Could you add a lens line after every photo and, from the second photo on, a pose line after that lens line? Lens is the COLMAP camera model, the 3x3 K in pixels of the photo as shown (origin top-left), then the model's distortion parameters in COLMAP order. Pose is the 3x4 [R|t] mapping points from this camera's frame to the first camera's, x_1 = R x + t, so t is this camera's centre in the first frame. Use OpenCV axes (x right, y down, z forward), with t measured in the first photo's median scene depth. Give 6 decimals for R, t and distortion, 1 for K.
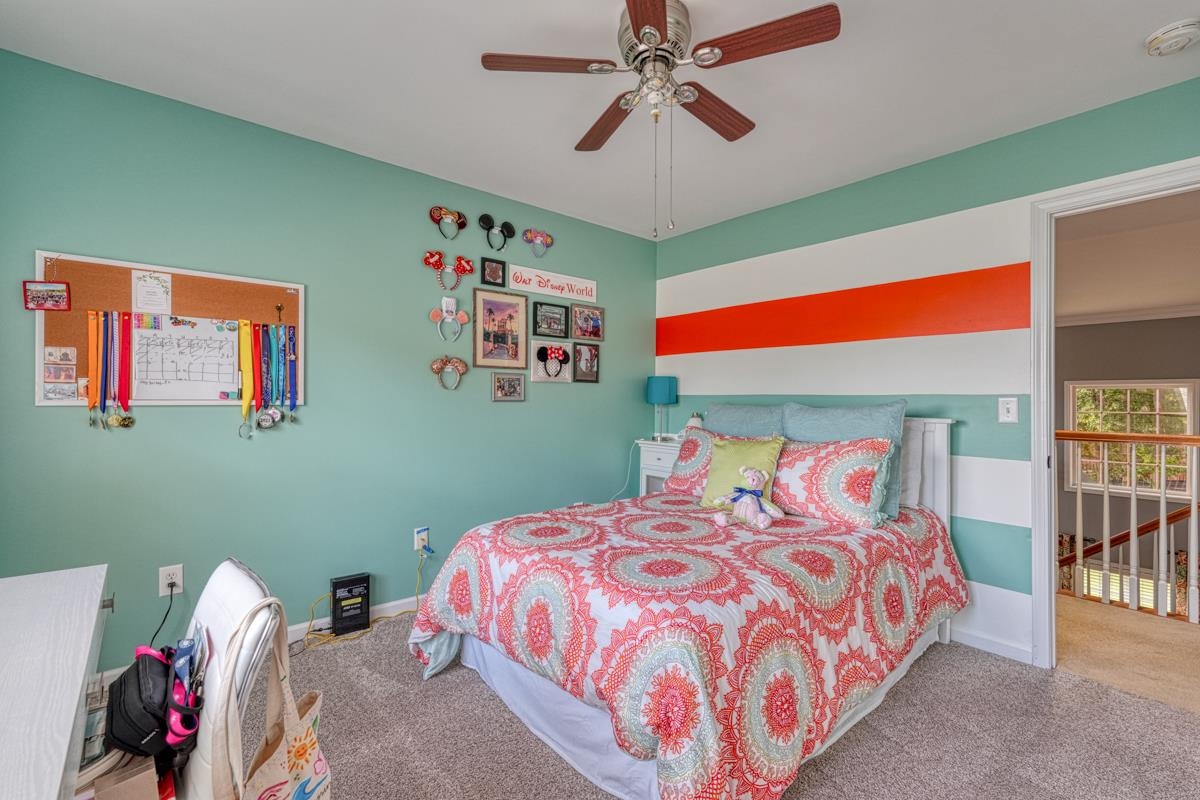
lens RADIAL K [[526.5, 0, 601.9], [0, 526.5, 398.2], [0, 0, 1]] dist [0.002982, 0.000400]
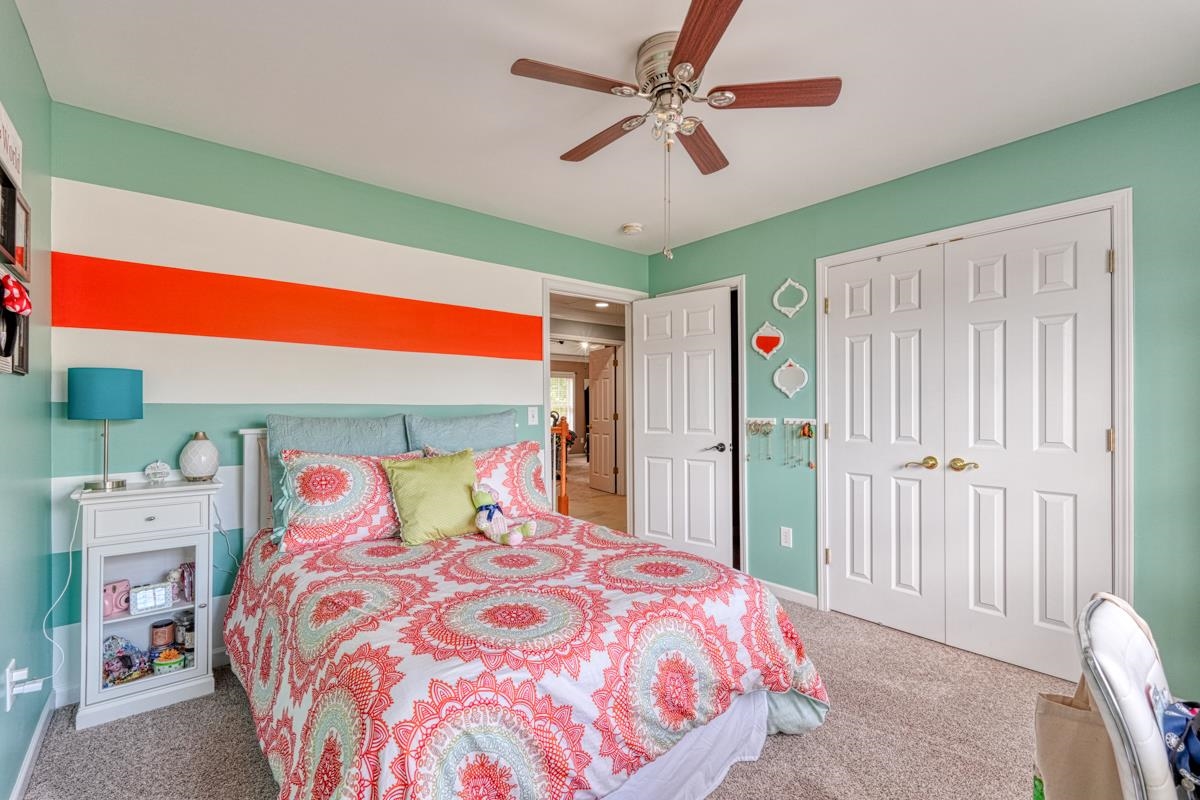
lens RADIAL K [[528.9, 0, 603.7], [0, 528.9, 406.9], [0, 0, 1]] dist [0.001469, 0.000166]
pose [[0.007997, -0.001582, 0.999967, -0.734216], [-0.000854, 0.999998, 0.001589, -0.005656], [-0.999968, -0.000866, 0.007996, 0.857973]]
